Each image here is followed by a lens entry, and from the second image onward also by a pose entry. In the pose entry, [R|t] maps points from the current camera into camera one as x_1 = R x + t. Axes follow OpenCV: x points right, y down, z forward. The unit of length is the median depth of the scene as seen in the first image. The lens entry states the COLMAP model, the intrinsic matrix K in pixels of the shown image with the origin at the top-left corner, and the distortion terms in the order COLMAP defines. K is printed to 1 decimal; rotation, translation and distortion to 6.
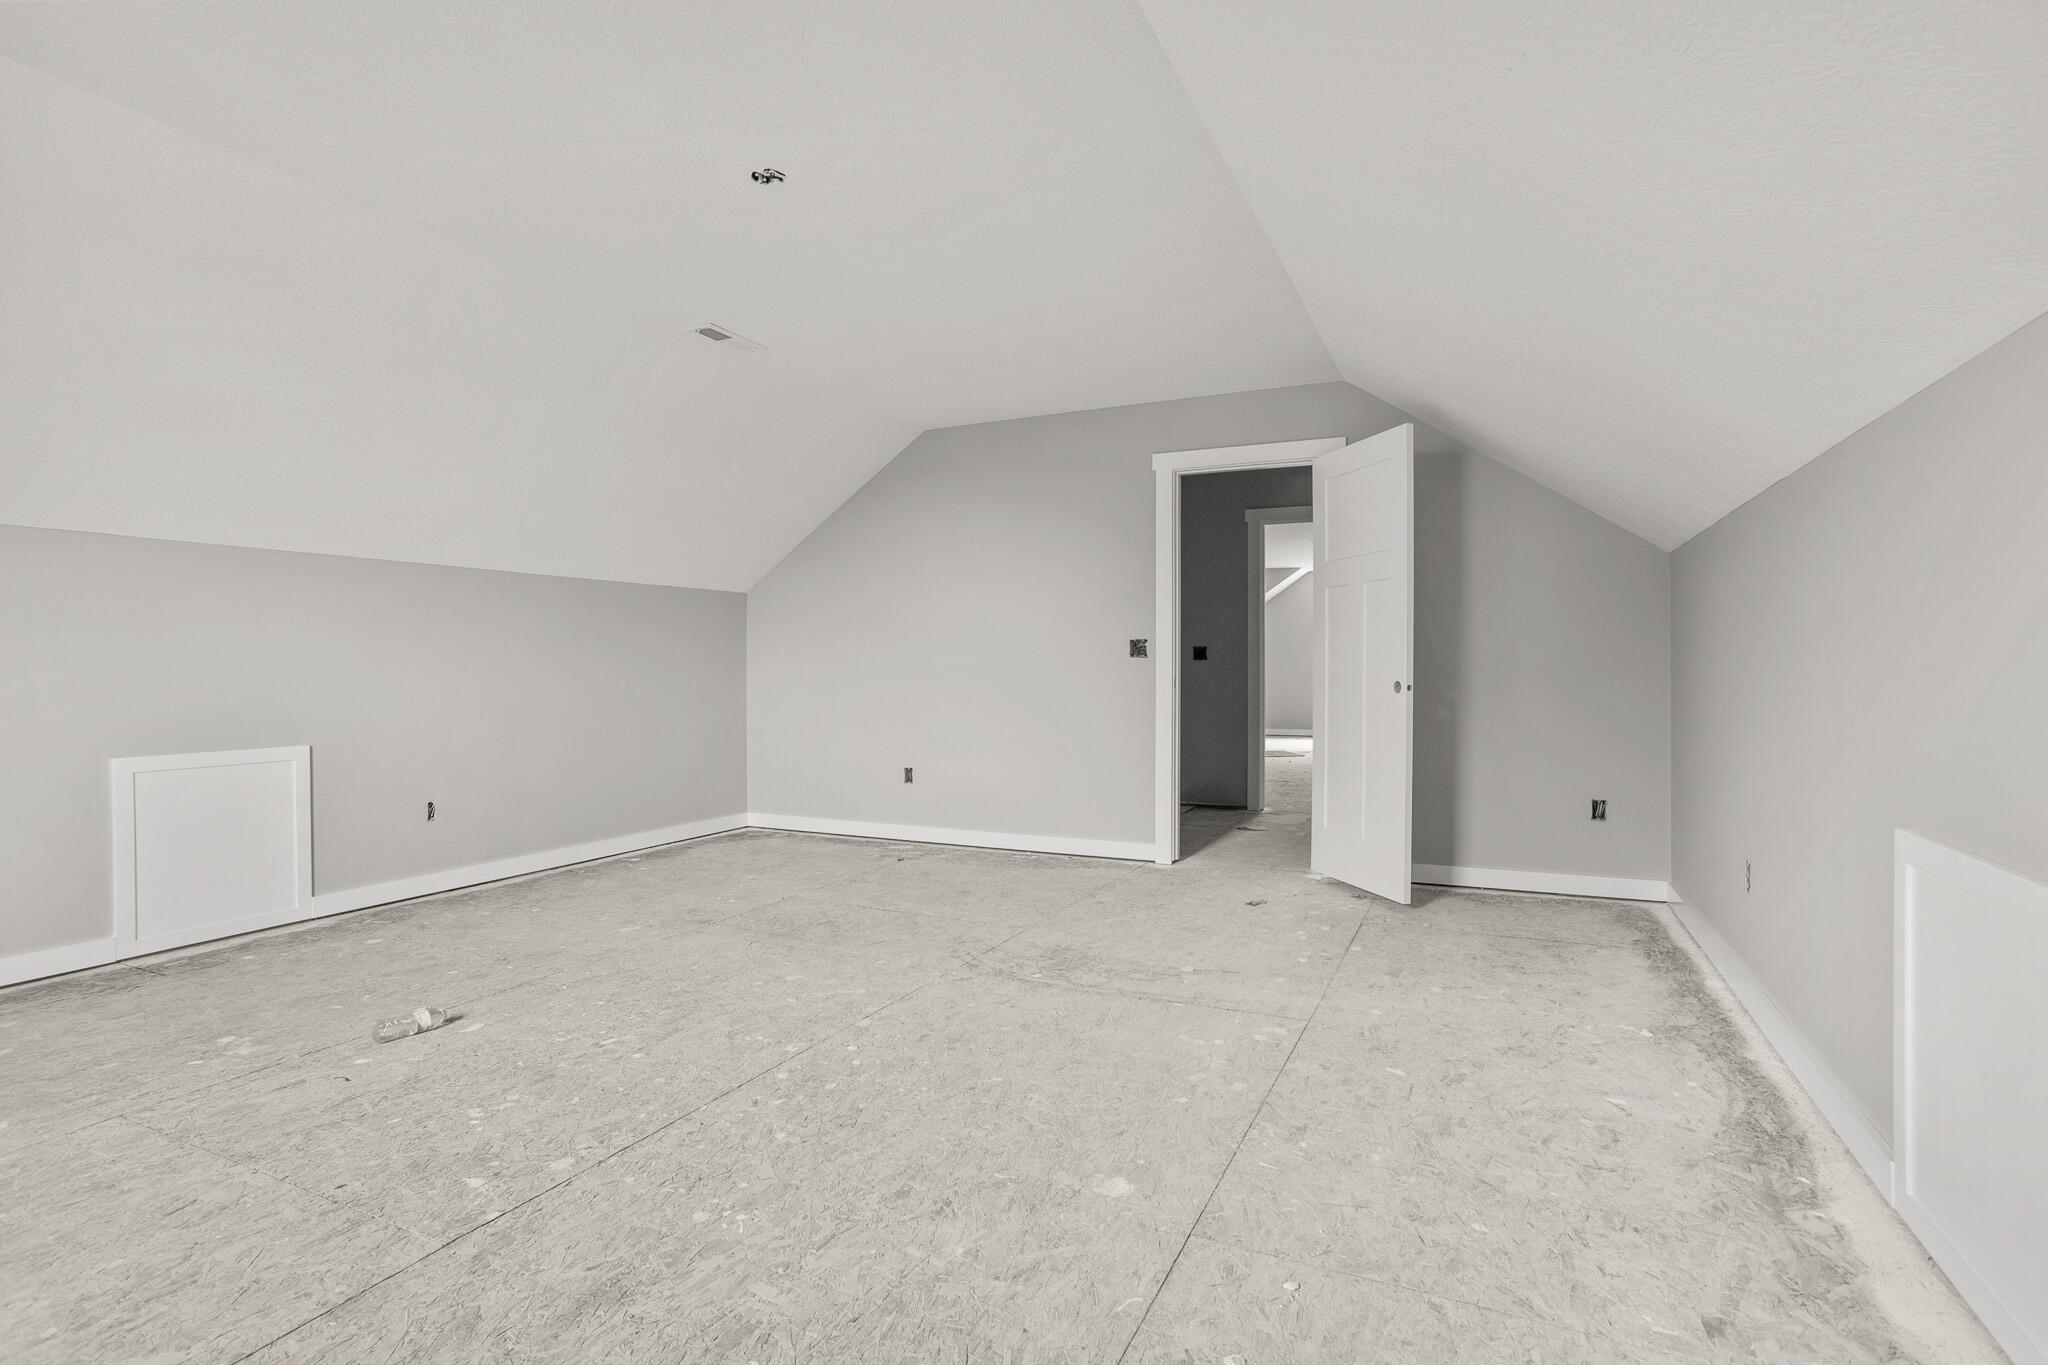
lens RADIAL K [[999.7, 0, 1022.4], [0, 999.7, 682.0], [0, 0, 1]] dist [0.005032, 0.000743]
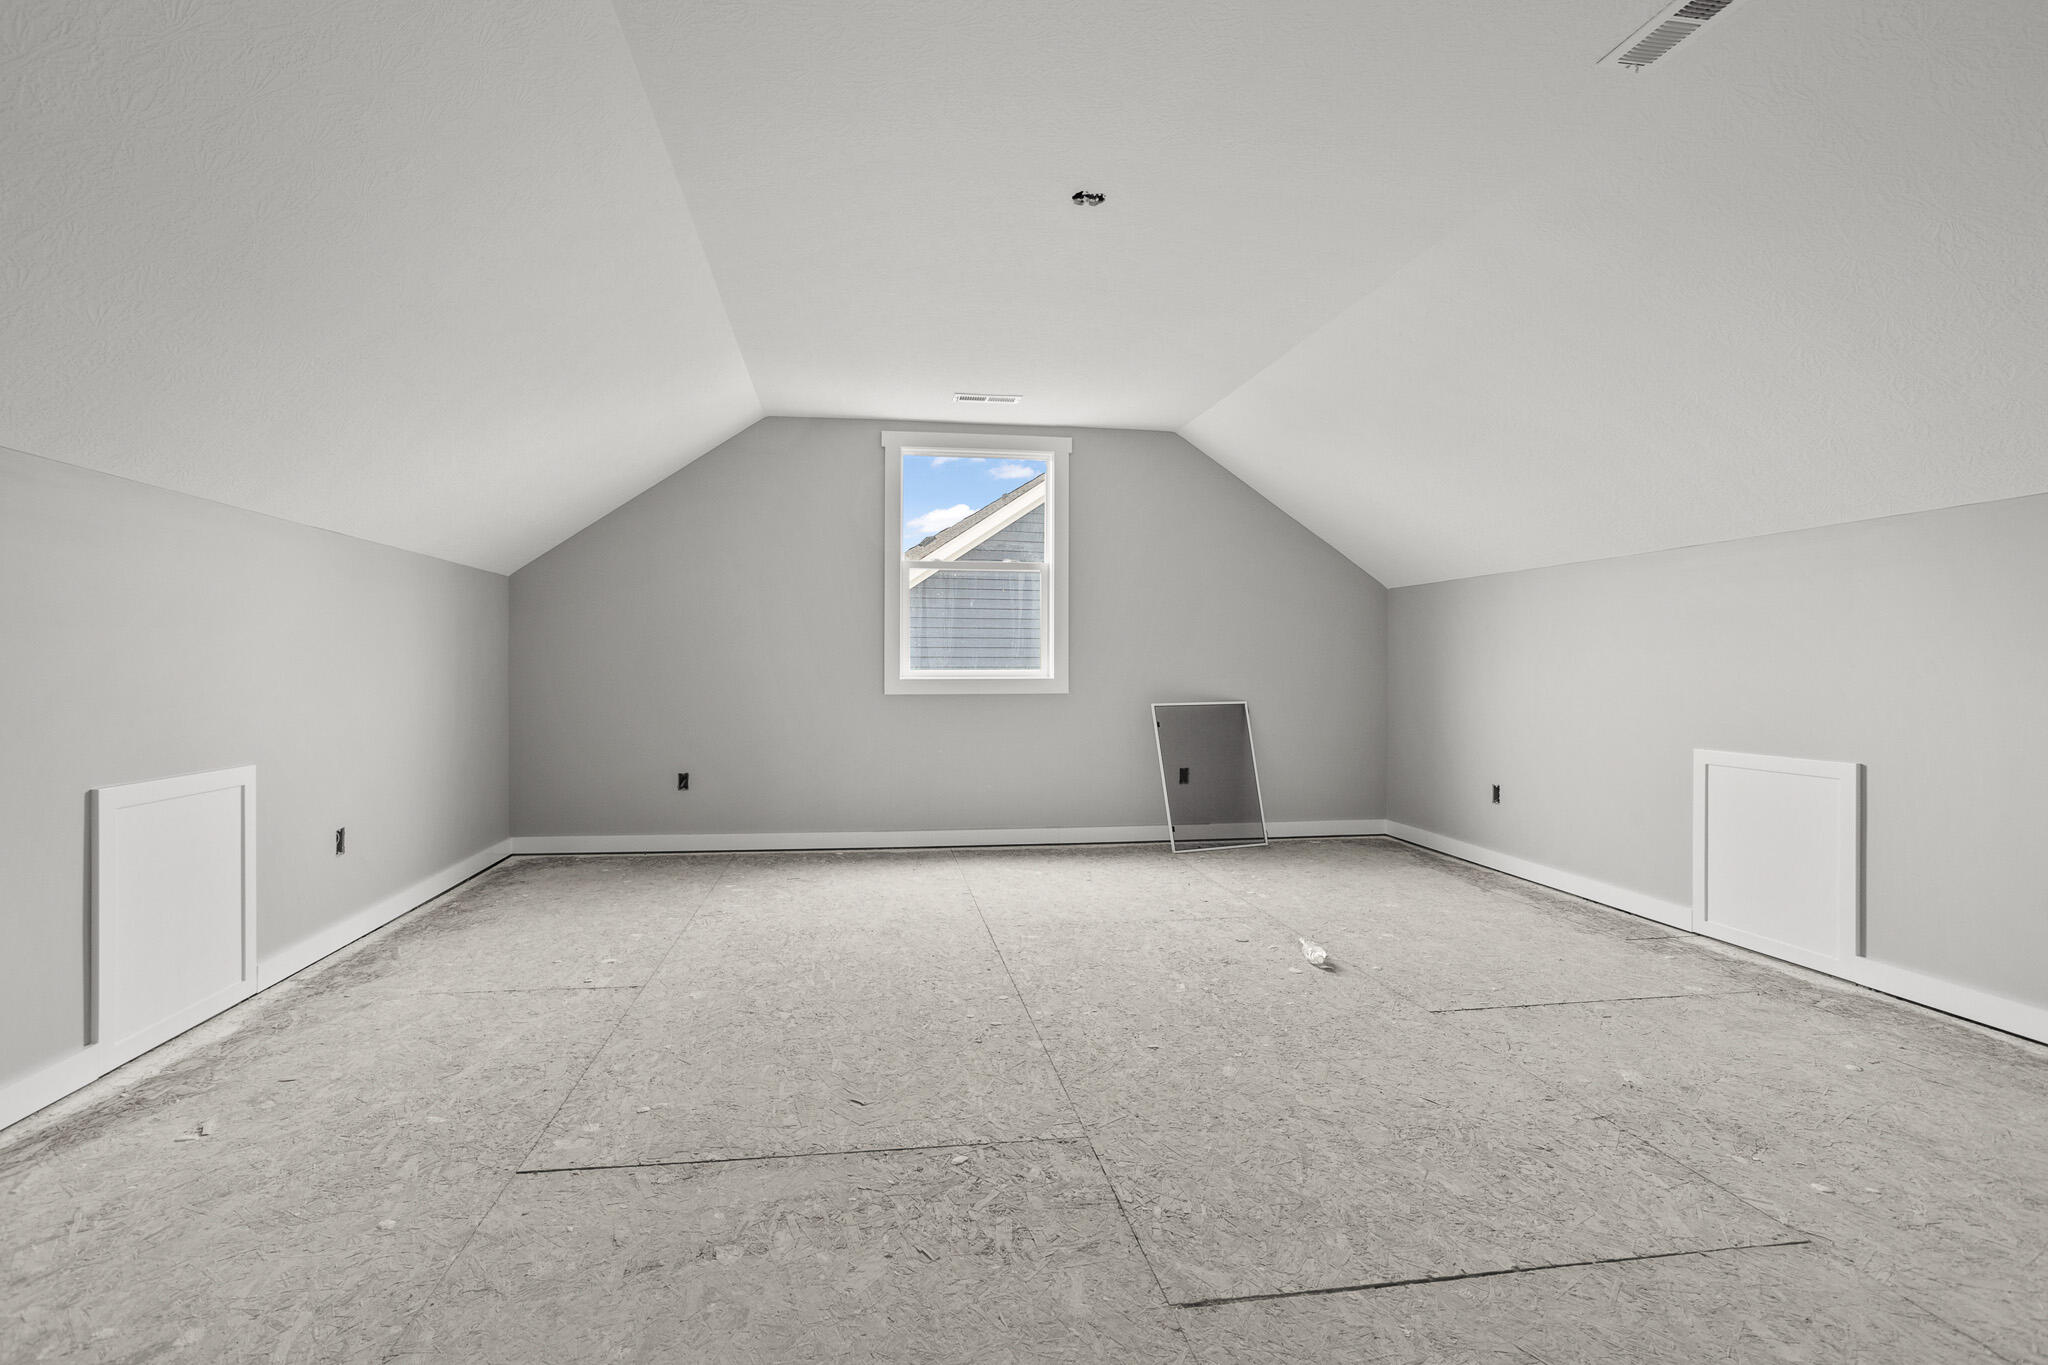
lens RADIAL K [[999.7, 0, 1027.0], [0, 999.7, 671.0], [0, 0, 1]] dist [0.005032, 0.000743]
pose [[-0.826784, 0.005536, -0.562492, 0.181863], [-0.010481, 0.999626, 0.025245, -0.015779], [0.562422, 0.026768, -0.826417, 0.836666]]
